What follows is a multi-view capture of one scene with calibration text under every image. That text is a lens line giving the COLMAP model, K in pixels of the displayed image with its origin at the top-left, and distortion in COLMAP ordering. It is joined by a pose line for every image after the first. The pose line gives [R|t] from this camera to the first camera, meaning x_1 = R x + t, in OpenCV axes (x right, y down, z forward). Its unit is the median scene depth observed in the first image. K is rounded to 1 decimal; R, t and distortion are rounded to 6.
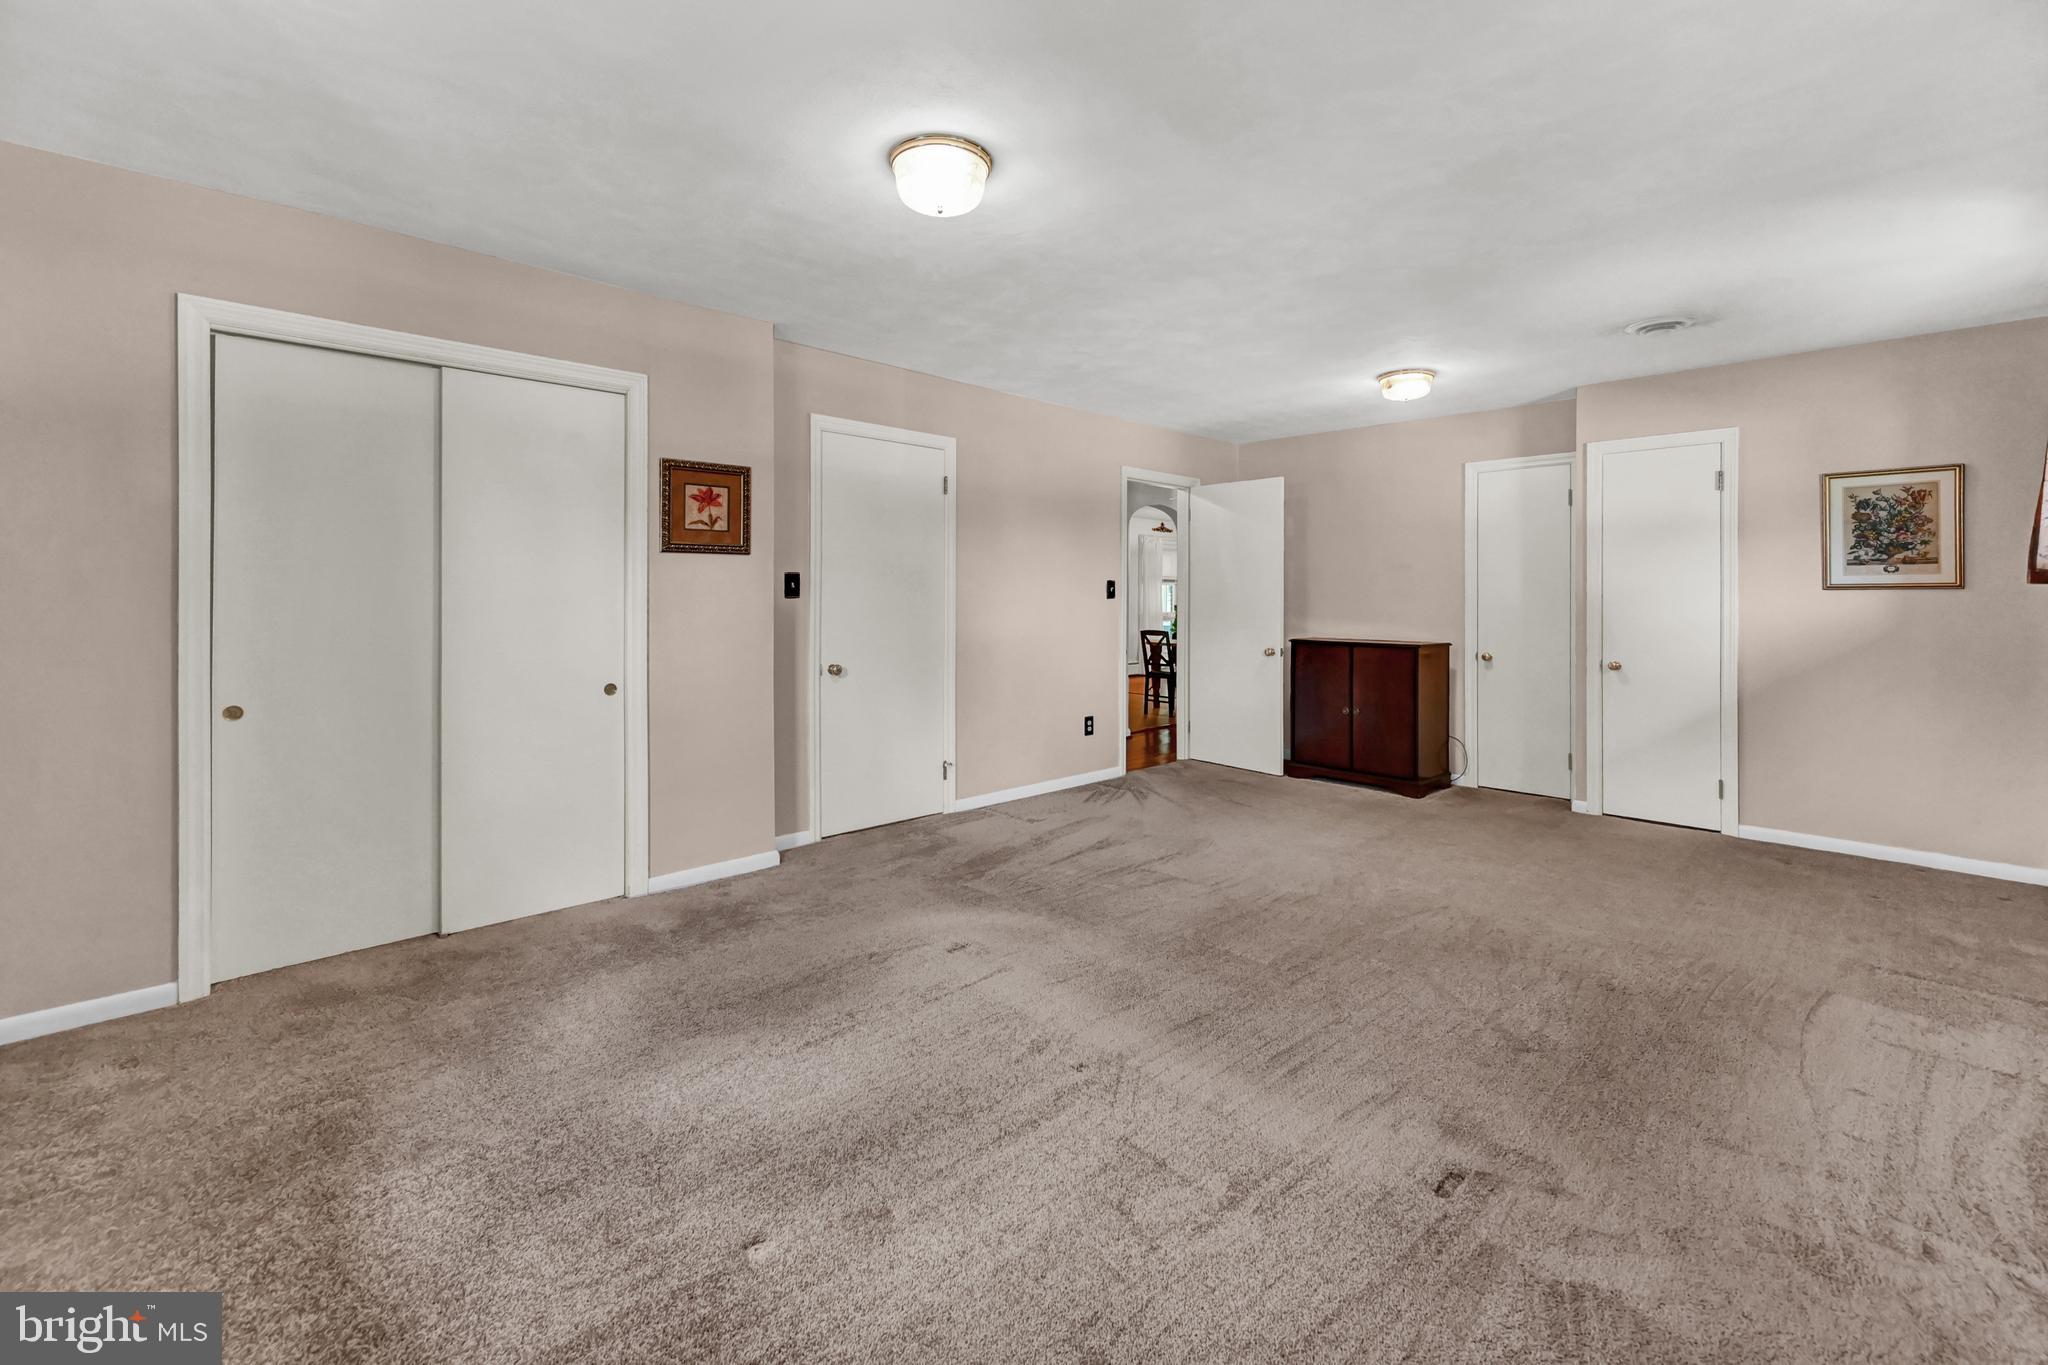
lens RADIAL K [[872.0, 0, 1041.7], [0, 872.0, 596.6], [0, 0, 1]] dist [0.000020, -0.000037]
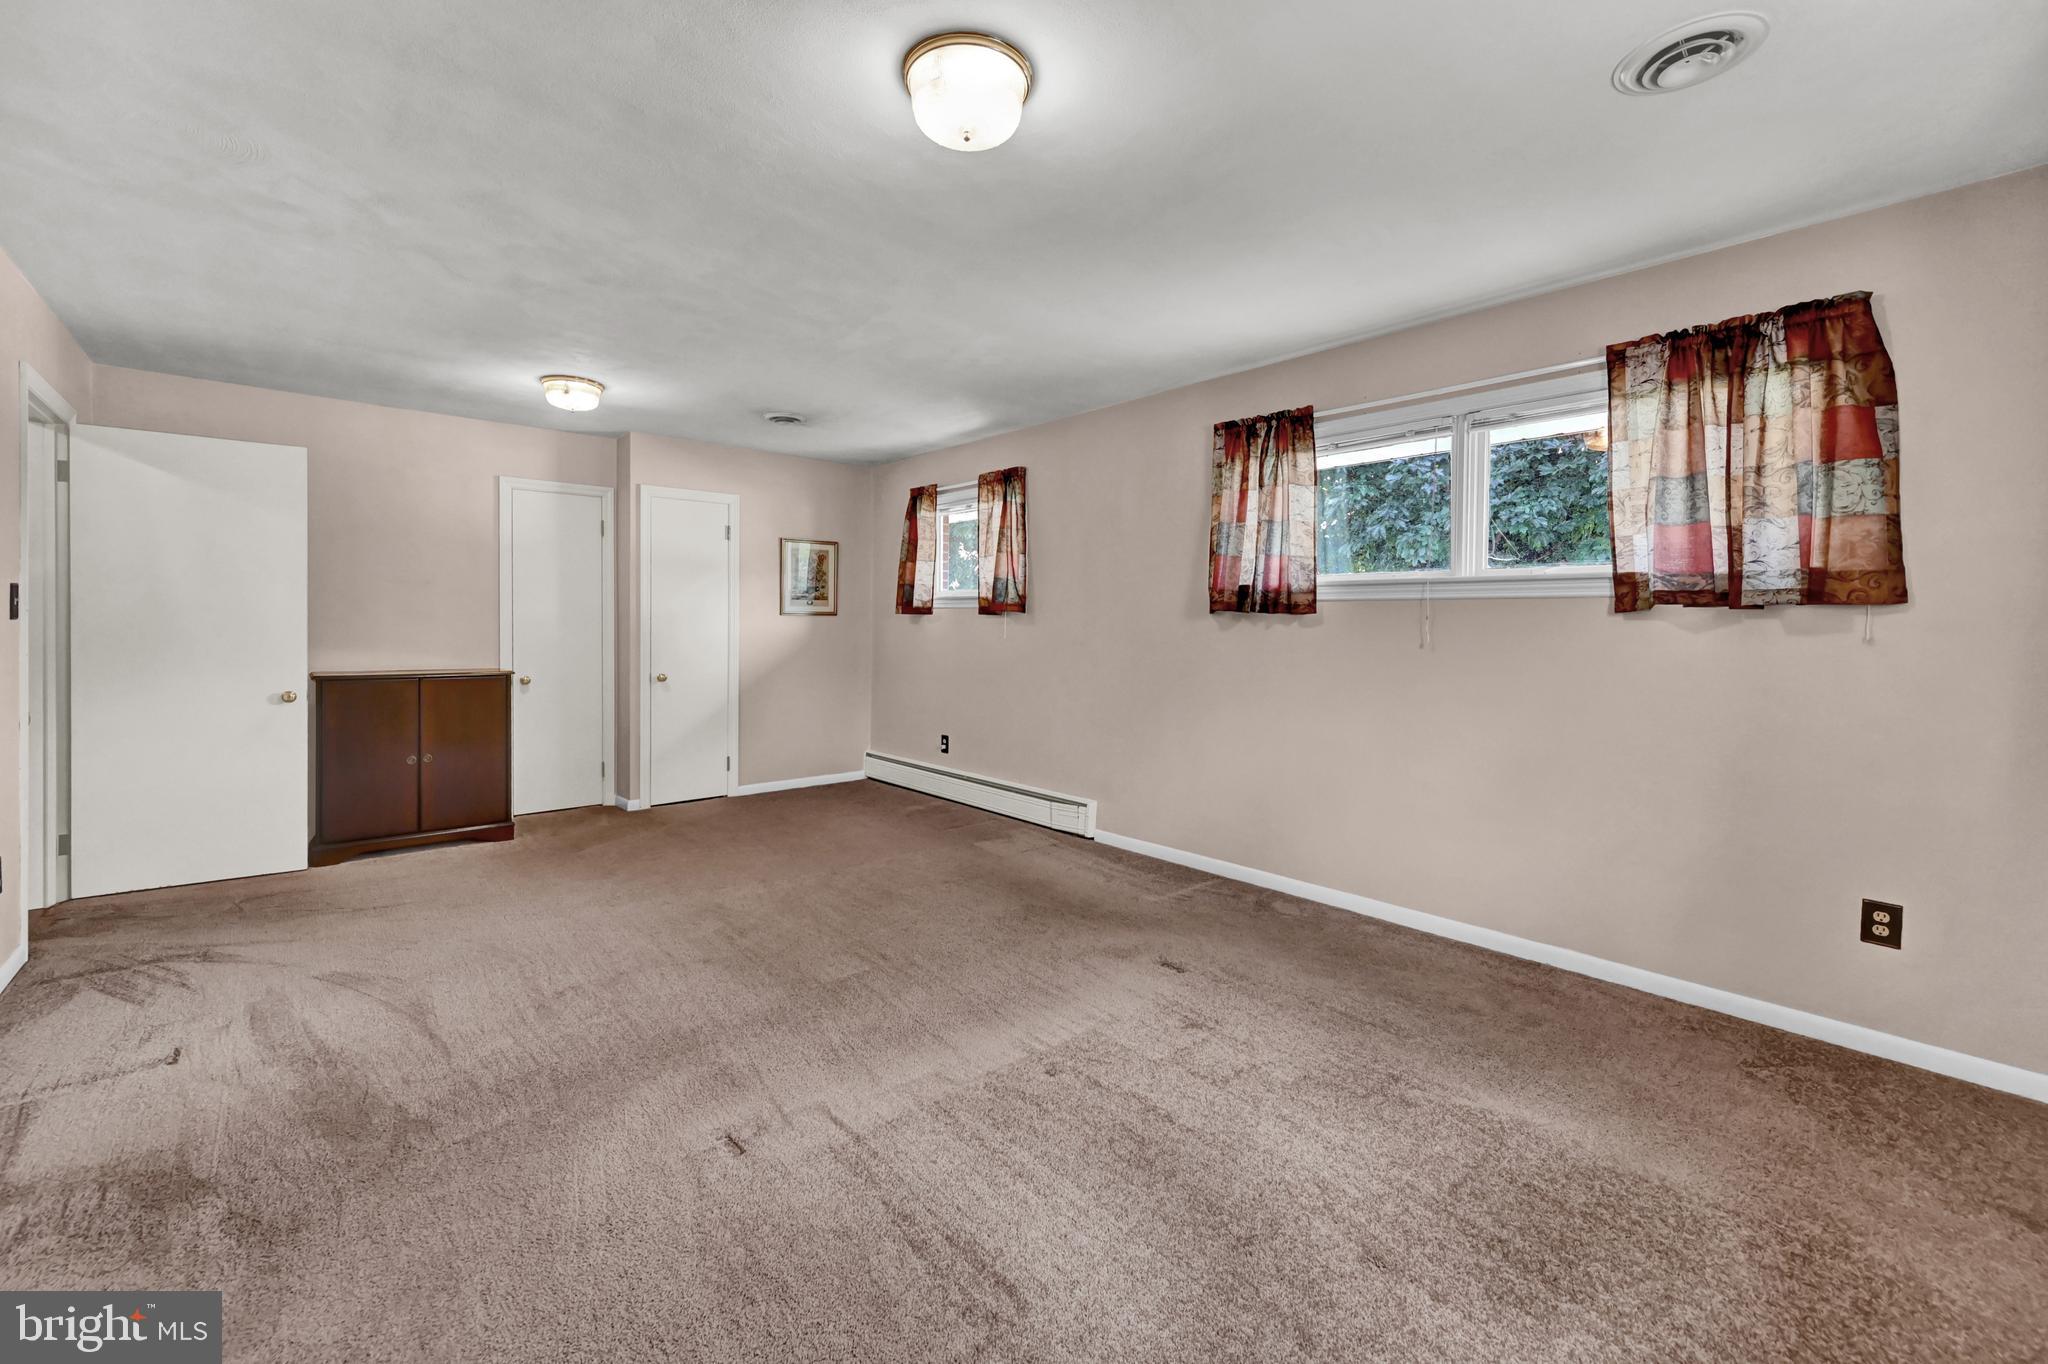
lens RADIAL K [[829.1, 0, 1027.8], [0, 829.1, 633.4], [0, 0, 1]] dist [0.000060, 0.000055]
pose [[0.055315, -0.016430, 0.998334, -0.457058], [-0.009132, 0.999814, 0.016961, -0.004448], [-0.998427, -0.010055, 0.055155, 0.468807]]
